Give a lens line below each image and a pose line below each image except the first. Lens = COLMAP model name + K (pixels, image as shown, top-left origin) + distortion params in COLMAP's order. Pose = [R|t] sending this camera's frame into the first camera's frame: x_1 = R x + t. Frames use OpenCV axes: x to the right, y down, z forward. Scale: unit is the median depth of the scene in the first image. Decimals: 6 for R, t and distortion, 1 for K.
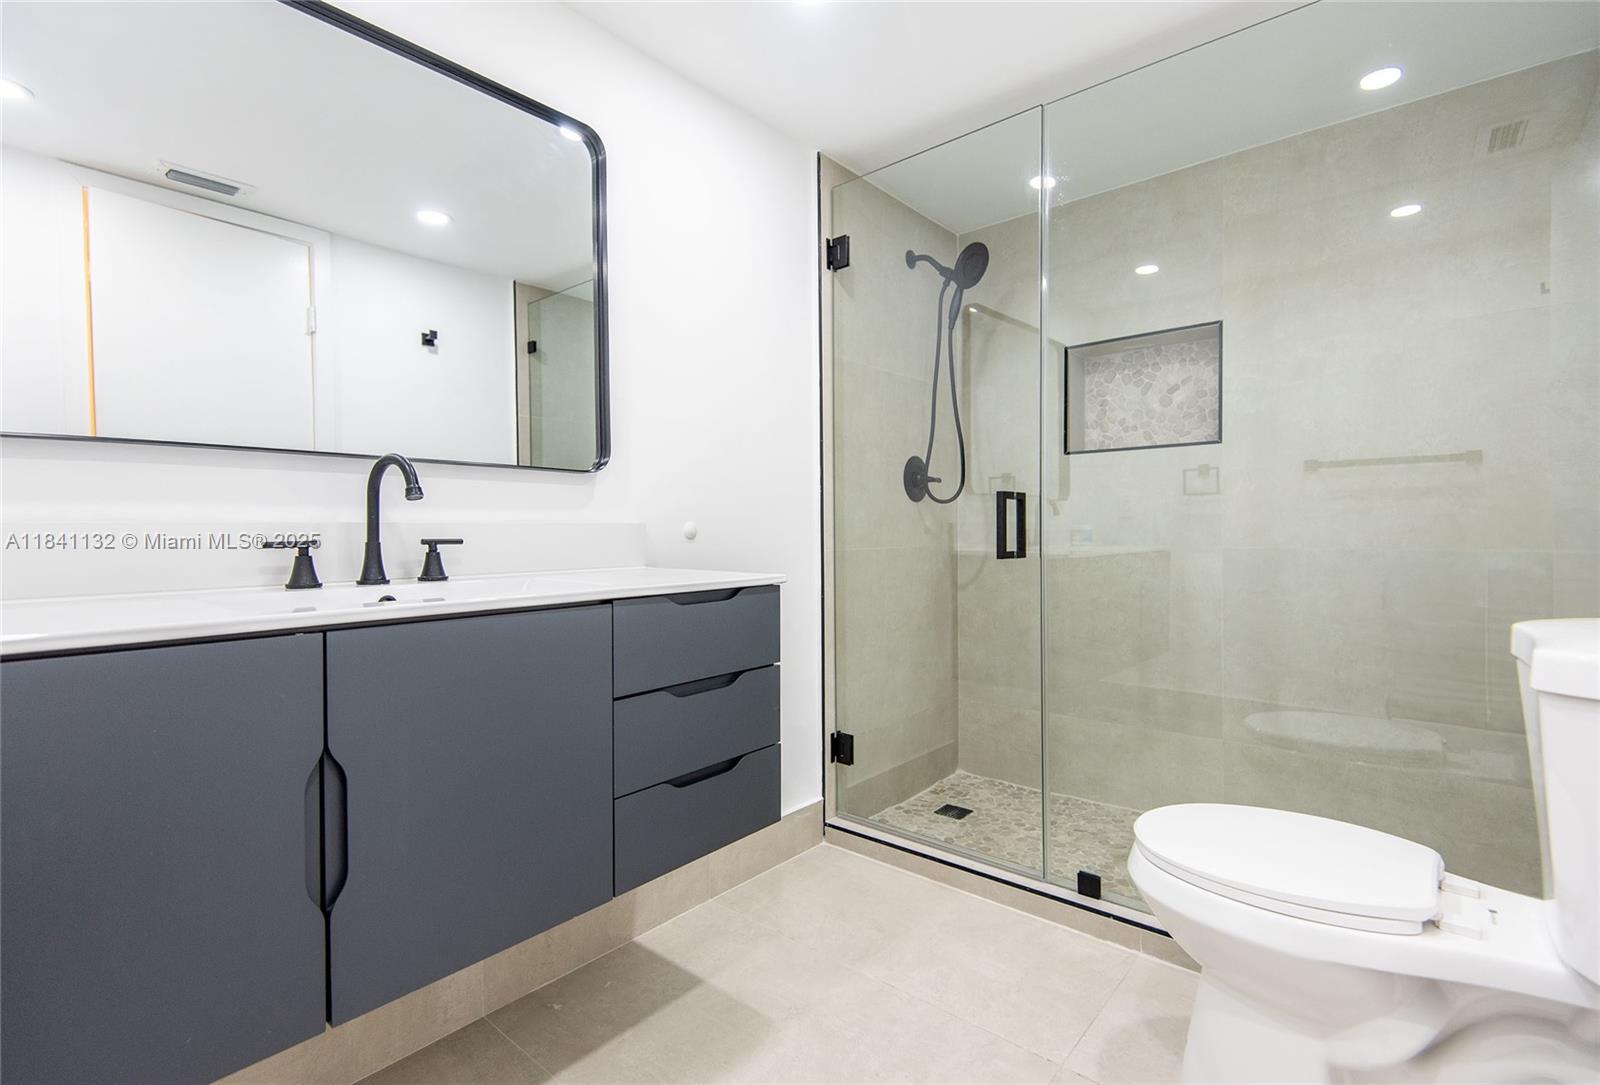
lens RADIAL K [[748.4, 0, 802.3], [0, 748.4, 521.5], [0, 0, 1]] dist [0.024151, -0.000672]
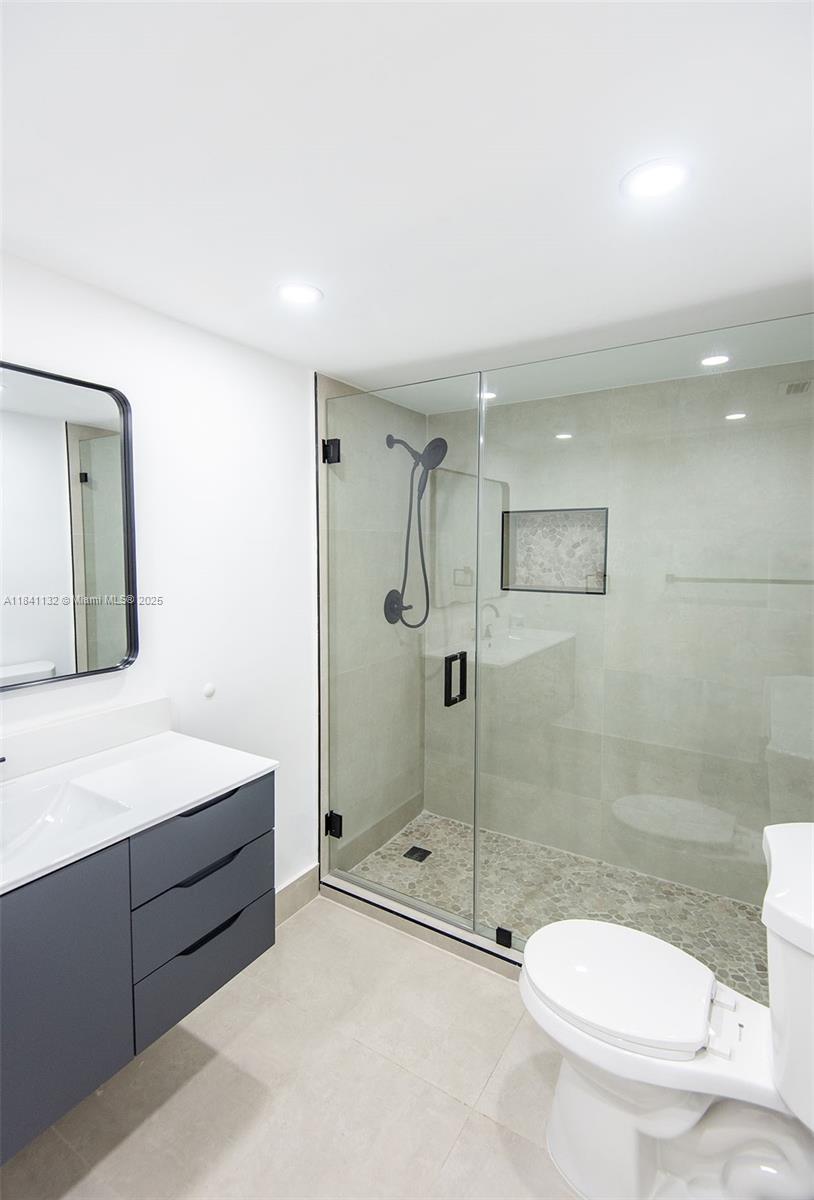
lens RADIAL K [[564.5, 0, 406.9], [0, 564.5, 583.9], [0, 0, 1]] dist [0.049253, -0.035064]
pose [[0.989269, 0.000862, 0.146101, 0.031113], [-0.009140, 0.998389, 0.055996, -0.169190], [-0.145818, -0.056730, 0.987684, 0.005154]]
